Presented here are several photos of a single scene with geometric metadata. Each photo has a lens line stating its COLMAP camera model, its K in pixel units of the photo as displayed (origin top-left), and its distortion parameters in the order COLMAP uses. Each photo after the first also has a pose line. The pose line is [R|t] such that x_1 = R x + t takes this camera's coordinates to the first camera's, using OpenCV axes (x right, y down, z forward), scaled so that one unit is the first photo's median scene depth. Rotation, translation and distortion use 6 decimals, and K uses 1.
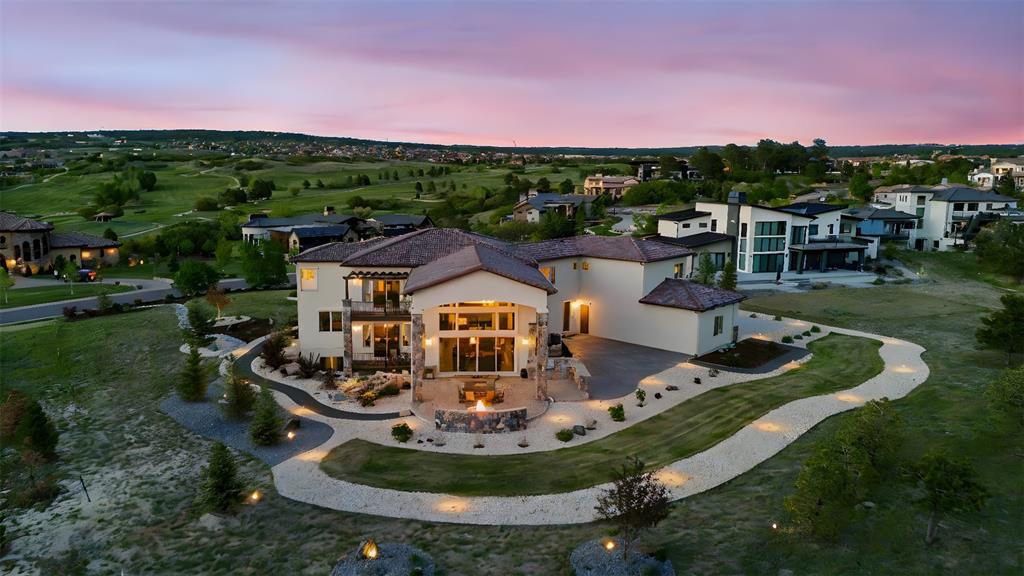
lens RADIAL K [[842.5, 0, 512.0], [0, 842.5, 288.0], [0, 0, 1]] dist [0.082773, -0.003109]
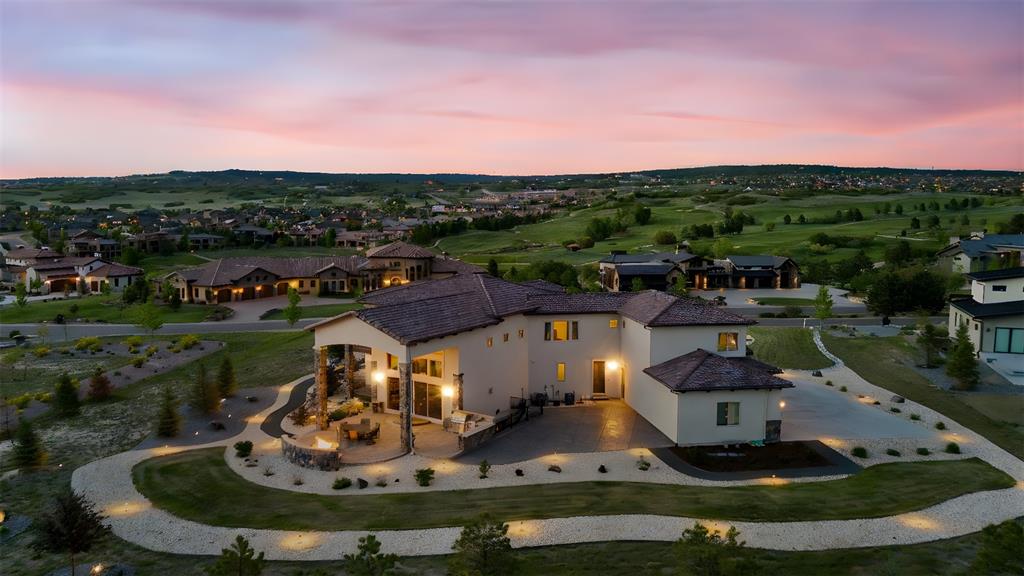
lens RADIAL K [[842.5, 0, 512.0], [0, 842.5, 288.0], [0, 0, 1]] dist [0.082773, -0.003109]
pose [[0.737061, 0.068586, -0.672337, 0.399597], [-0.091257, 0.995826, 0.001542, -0.036597], [0.669637, 0.060219, 0.740243, 0.165437]]
